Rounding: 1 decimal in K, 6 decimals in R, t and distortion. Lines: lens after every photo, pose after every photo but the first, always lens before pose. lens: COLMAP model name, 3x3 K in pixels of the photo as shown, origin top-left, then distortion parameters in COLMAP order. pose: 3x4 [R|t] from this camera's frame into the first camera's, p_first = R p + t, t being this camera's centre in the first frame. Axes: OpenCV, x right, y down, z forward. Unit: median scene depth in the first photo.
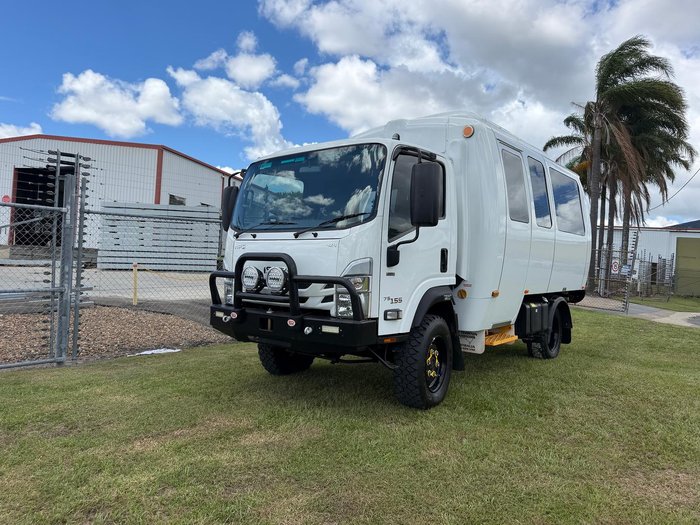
lens RADIAL K [[490.5, 0, 348.3], [0, 490.5, 260.8], [0, 0, 1]] dist [0.079752, -0.102102]
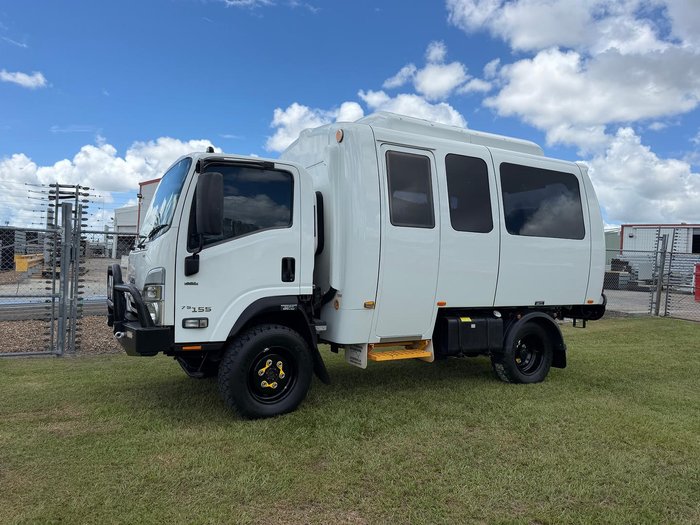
lens RADIAL K [[490.5, 0, 348.3], [0, 490.5, 260.8], [0, 0, 1]] dist [0.079752, -0.102102]
pose [[0.932475, -0.013261, -0.360991, 0.660537], [0.005519, 0.999732, -0.022468, 0.004209], [0.361193, 0.018959, 0.932298, 0.129936]]
